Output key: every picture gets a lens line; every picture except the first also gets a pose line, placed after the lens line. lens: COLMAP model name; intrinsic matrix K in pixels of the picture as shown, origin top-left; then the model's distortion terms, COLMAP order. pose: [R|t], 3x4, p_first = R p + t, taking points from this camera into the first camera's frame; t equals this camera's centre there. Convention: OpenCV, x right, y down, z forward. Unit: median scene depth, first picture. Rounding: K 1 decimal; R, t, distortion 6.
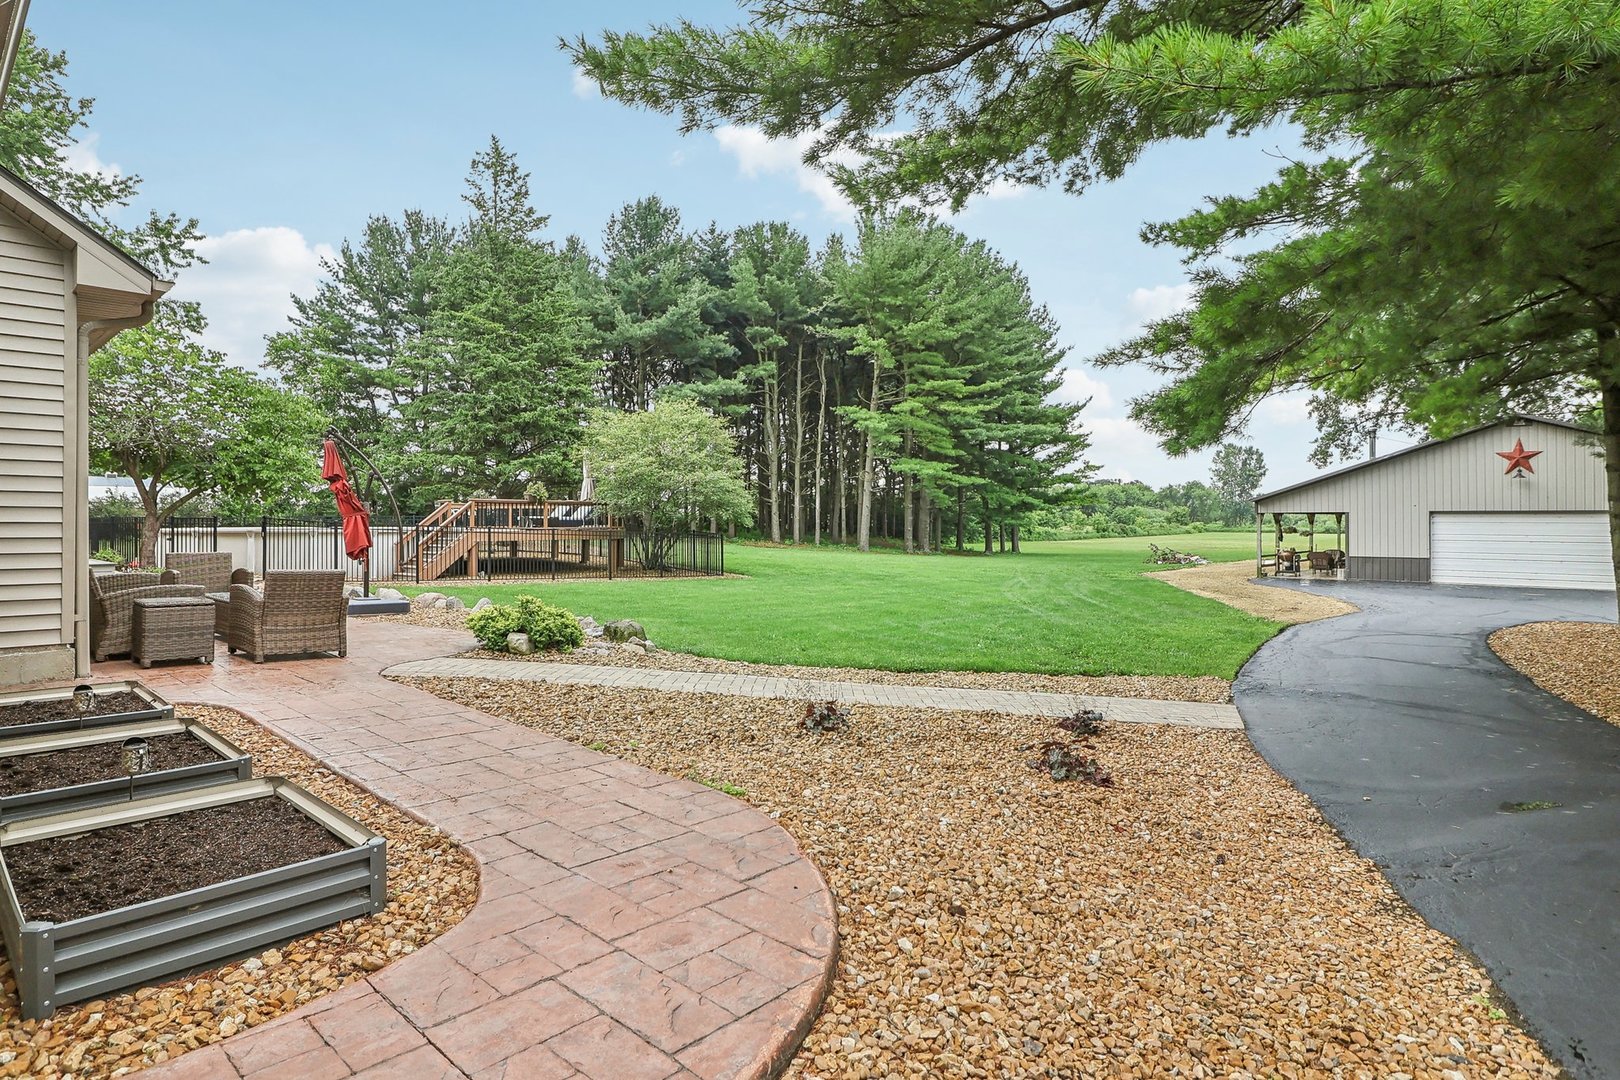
lens RADIAL K [[895.5, 0, 813.7], [0, 895.5, 511.4], [0, 0, 1]] dist [0.018995, -0.025285]
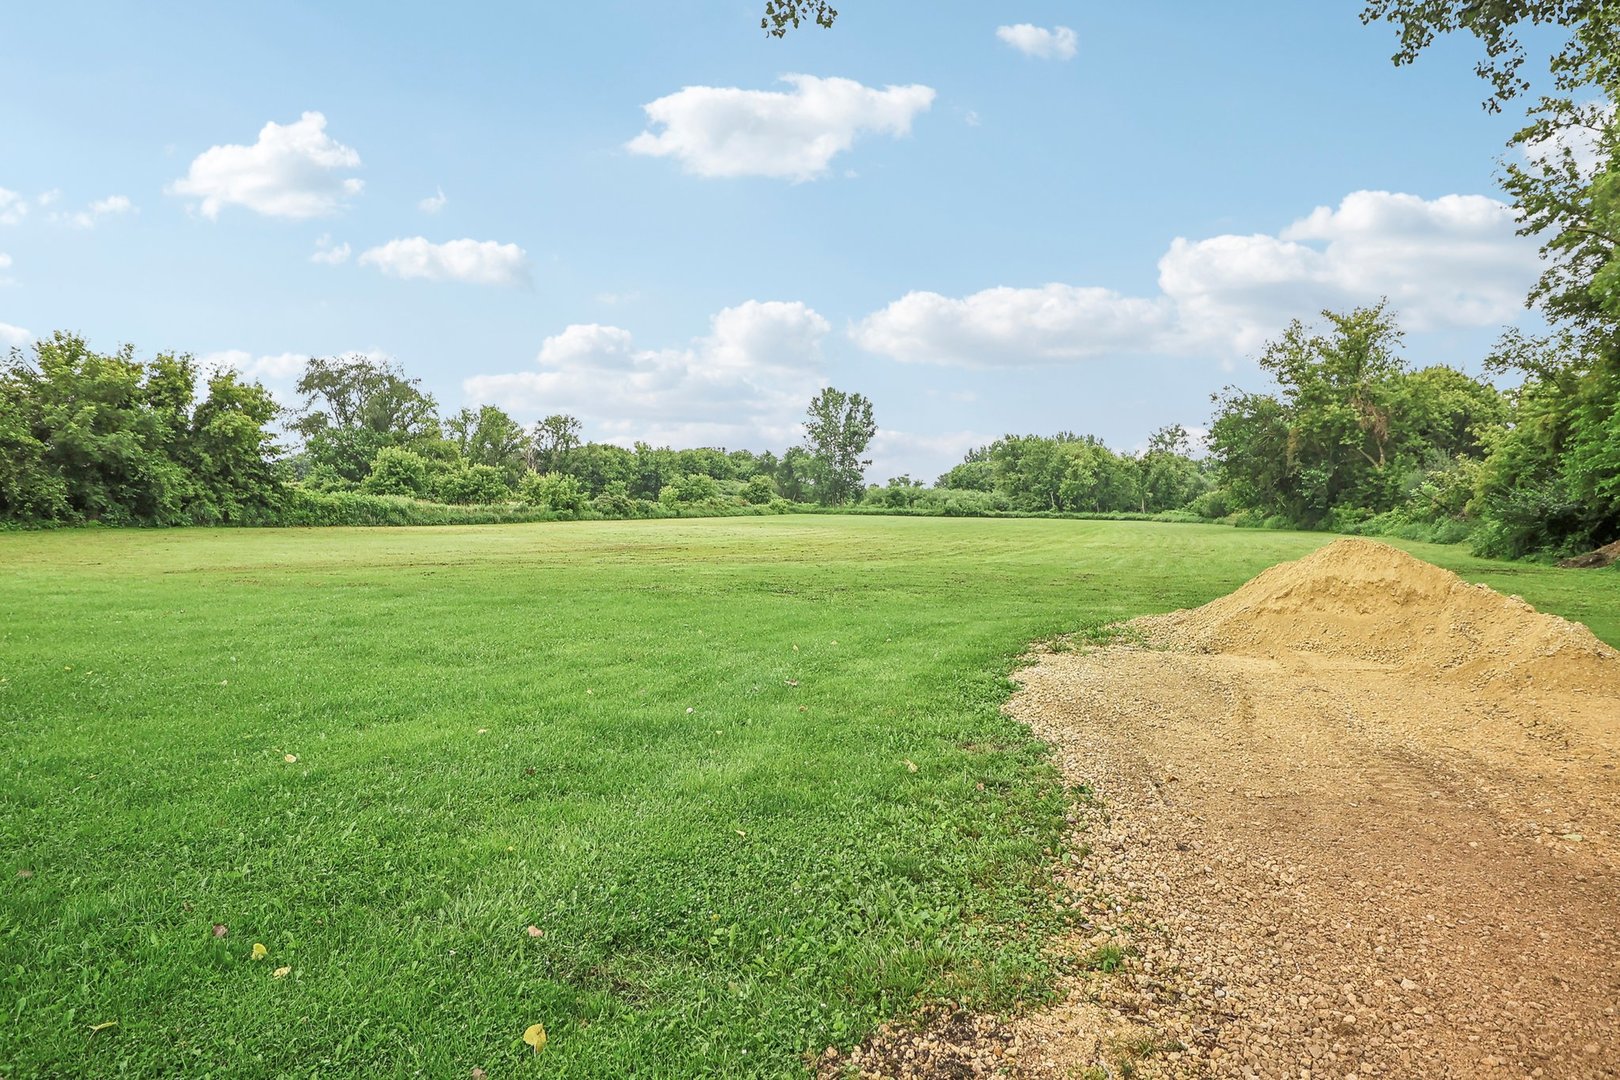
lens RADIAL K [[895.5, 0, 813.7], [0, 895.5, 511.4], [0, 0, 1]] dist [0.018995, -0.025285]
pose [[0.938459, 0.008251, 0.345292, 0.590349], [-0.015042, 0.999742, 0.016992, 0.026806], [-0.345063, -0.021140, 0.938341, 0.964708]]
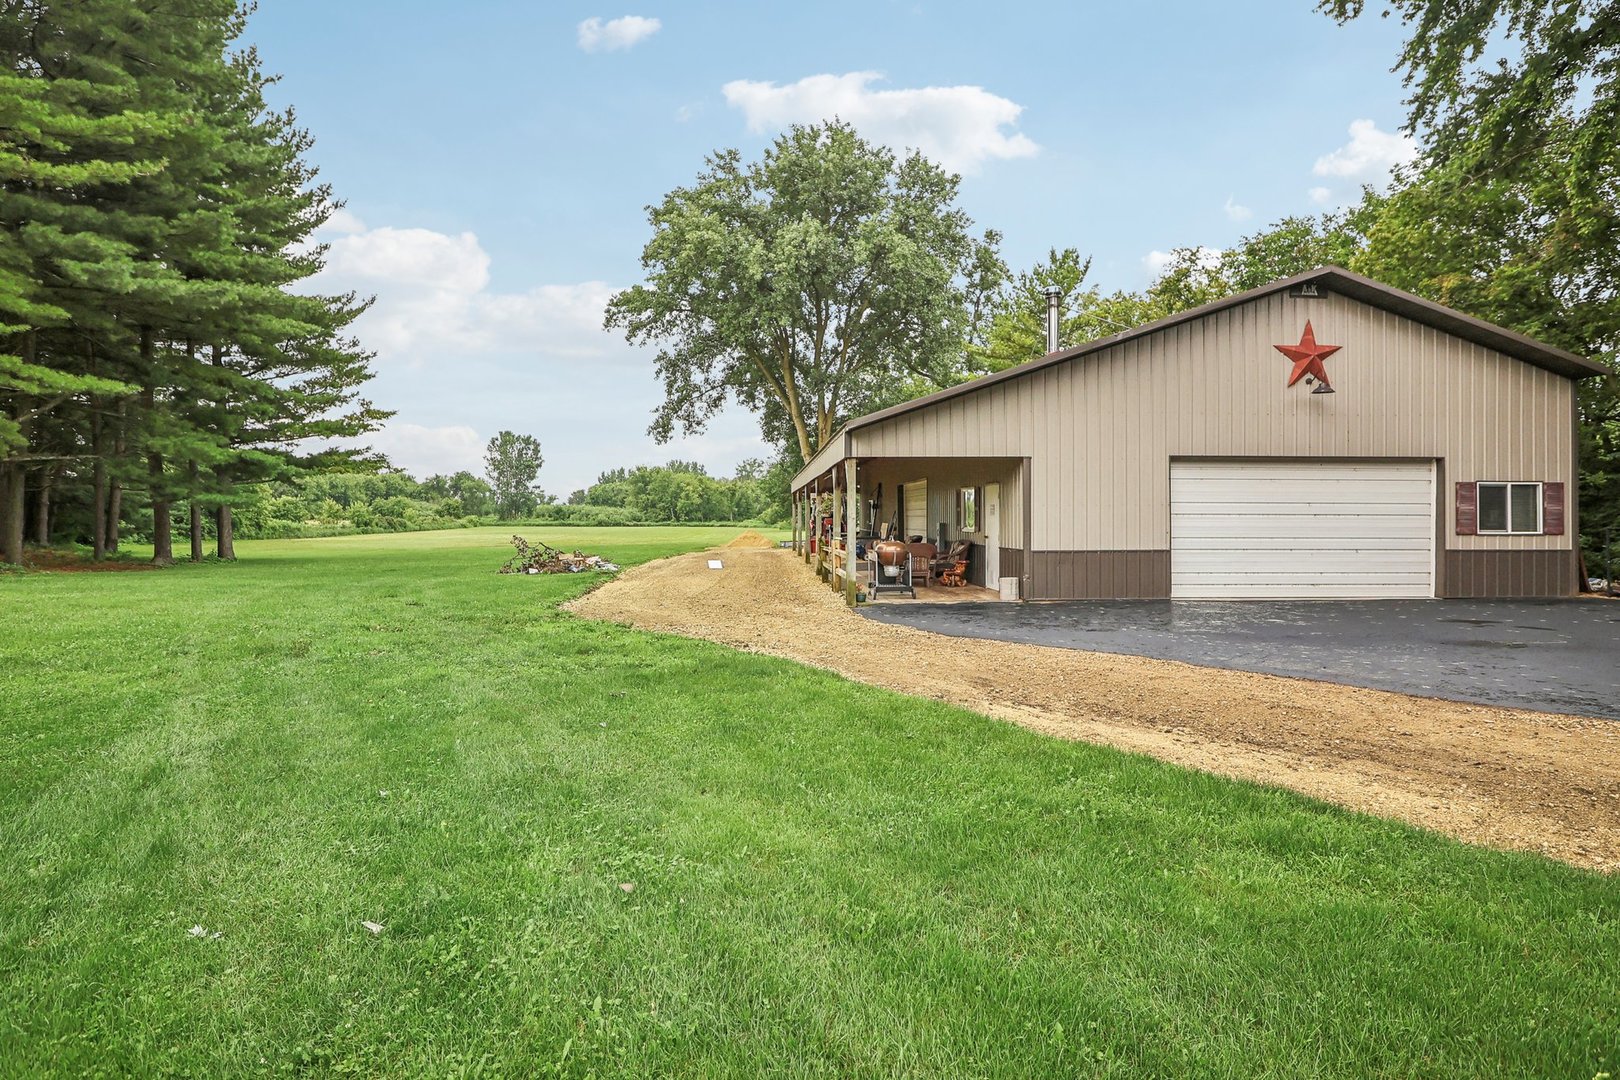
lens RADIAL K [[895.5, 0, 813.7], [0, 895.5, 511.4], [0, 0, 1]] dist [0.018995, -0.025285]
pose [[0.704723, 0.002694, 0.709477, 0.082695], [-0.005405, 0.999984, 0.001572, 0.013128], [-0.709462, -0.004942, 0.704727, 0.336221]]
